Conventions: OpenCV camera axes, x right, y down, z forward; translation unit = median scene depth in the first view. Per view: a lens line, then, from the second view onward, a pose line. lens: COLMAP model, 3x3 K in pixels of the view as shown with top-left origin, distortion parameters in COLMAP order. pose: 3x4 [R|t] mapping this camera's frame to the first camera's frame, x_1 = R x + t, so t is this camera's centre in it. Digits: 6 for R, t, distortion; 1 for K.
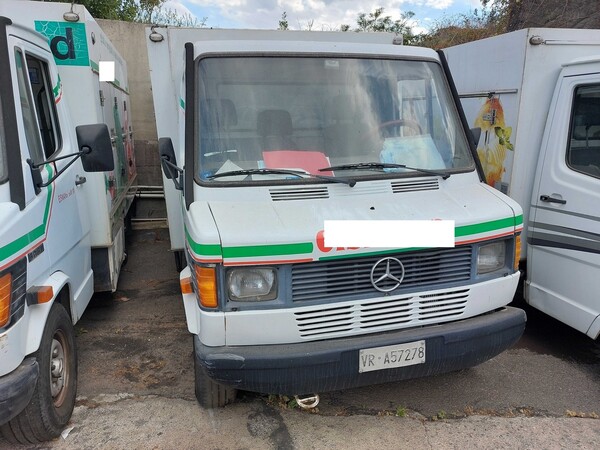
lens RADIAL K [[438.3, 0, 306.0], [0, 438.3, 223.3], [0, 0, 1]] dist [0.037697, -0.027367]
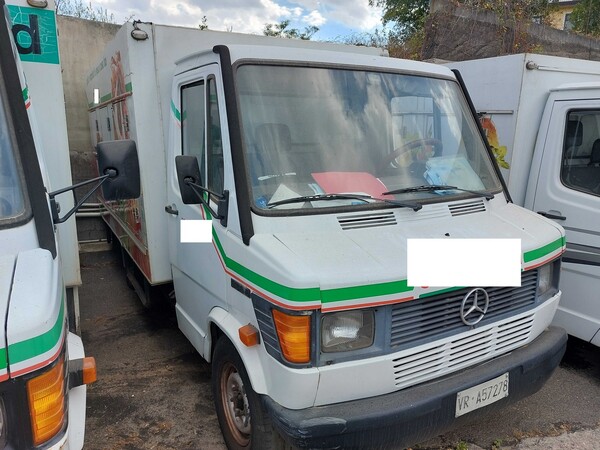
lens RADIAL K [[438.3, 0, 301.8], [0, 438.3, 219.7], [0, 0, 1]] dist [0.037697, -0.027367]
pose [[0.968791, -0.027549, 0.246344, -0.340190], [0.033834, 0.999200, -0.021316, -0.051419], [-0.245560, 0.028985, 0.968948, 0.152434]]
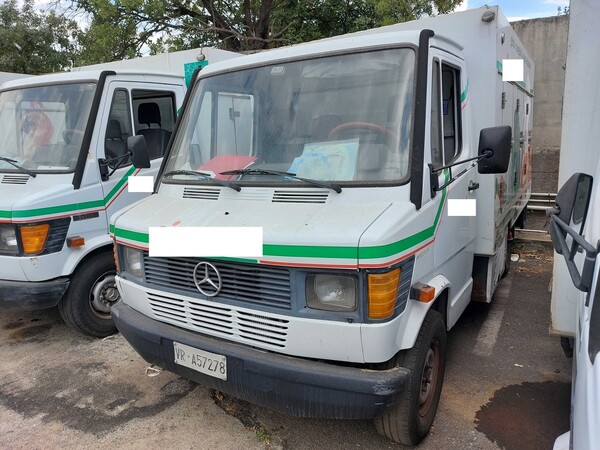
lens RADIAL K [[480.4, 0, 295.7], [0, 480.4, 226.8], [0, 0, 1]] dist [0.002752, -0.002629]
pose [[0.662023, 0.126906, -0.738661, 0.959911], [-0.139649, 0.989188, 0.044788, -0.067728], [0.736359, 0.073503, 0.672587, 0.346570]]
